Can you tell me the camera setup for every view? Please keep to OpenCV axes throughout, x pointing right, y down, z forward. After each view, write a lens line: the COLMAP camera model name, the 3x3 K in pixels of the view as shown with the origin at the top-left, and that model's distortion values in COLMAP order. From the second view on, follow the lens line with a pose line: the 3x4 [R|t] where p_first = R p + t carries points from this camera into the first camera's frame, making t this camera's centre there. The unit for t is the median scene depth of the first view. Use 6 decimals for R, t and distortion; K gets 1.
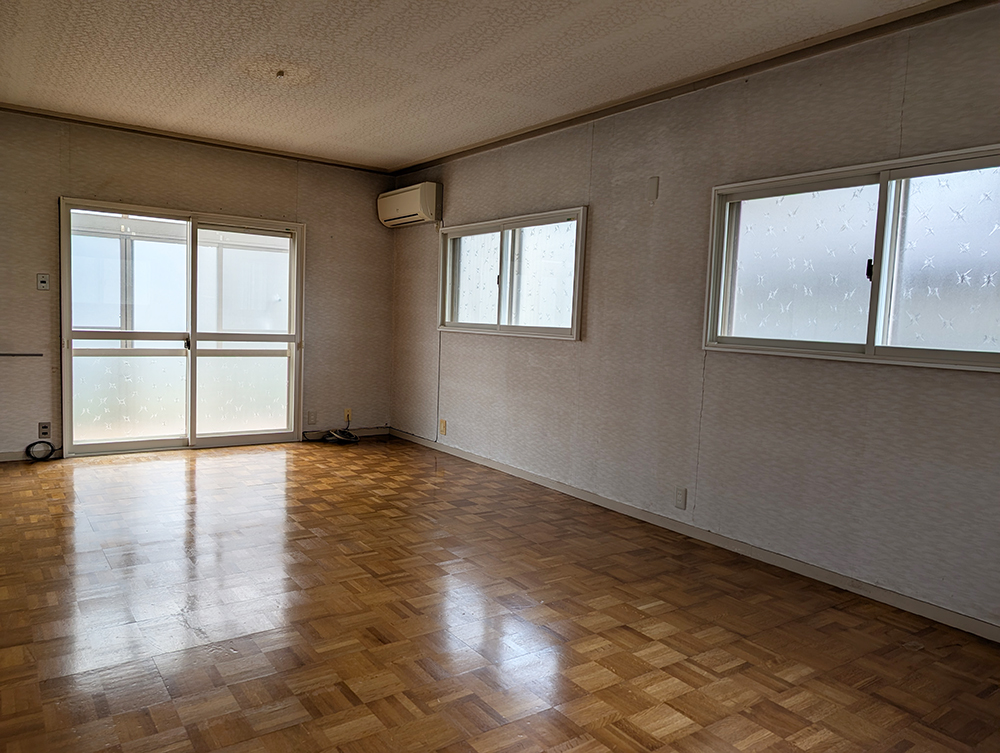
lens RADIAL K [[712.3, 0, 499.3], [0, 712.3, 376.8], [0, 0, 1]] dist [-0.000299, -0.000929]
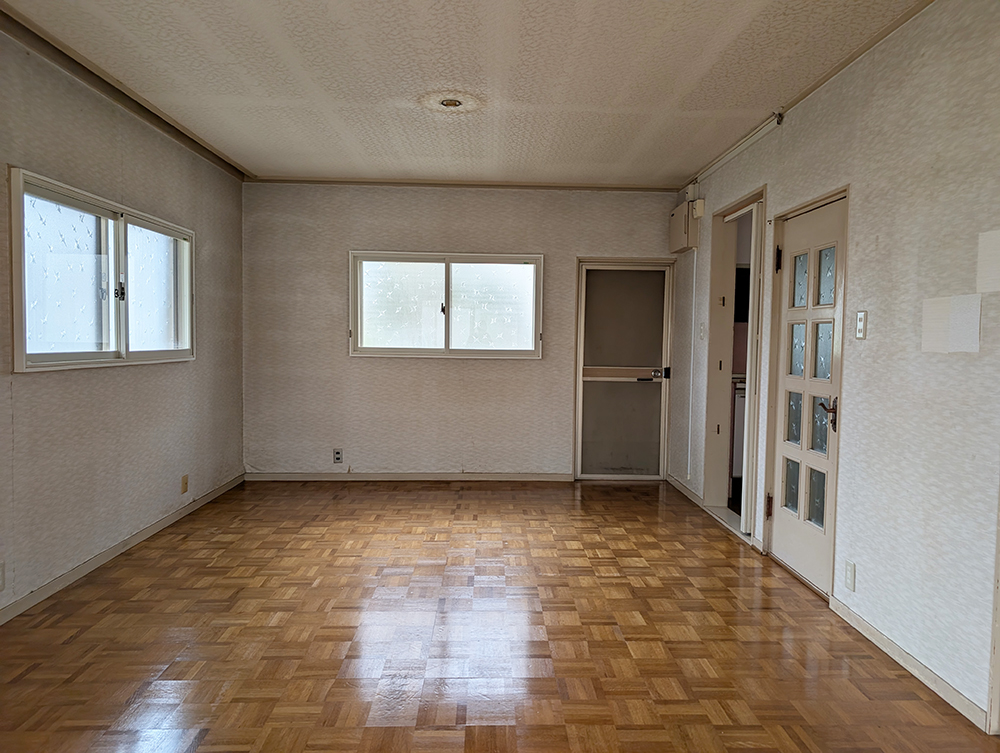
lens RADIAL K [[712.3, 0, 500.8], [0, 712.3, 376.6], [0, 0, 1]] dist [-0.000299, -0.000929]
pose [[-0.827849, -0.076252, 0.555744, -0.575543], [0.004764, 0.989727, 0.142894, -0.136957], [-0.560931, 0.120942, -0.818981, 1.336799]]
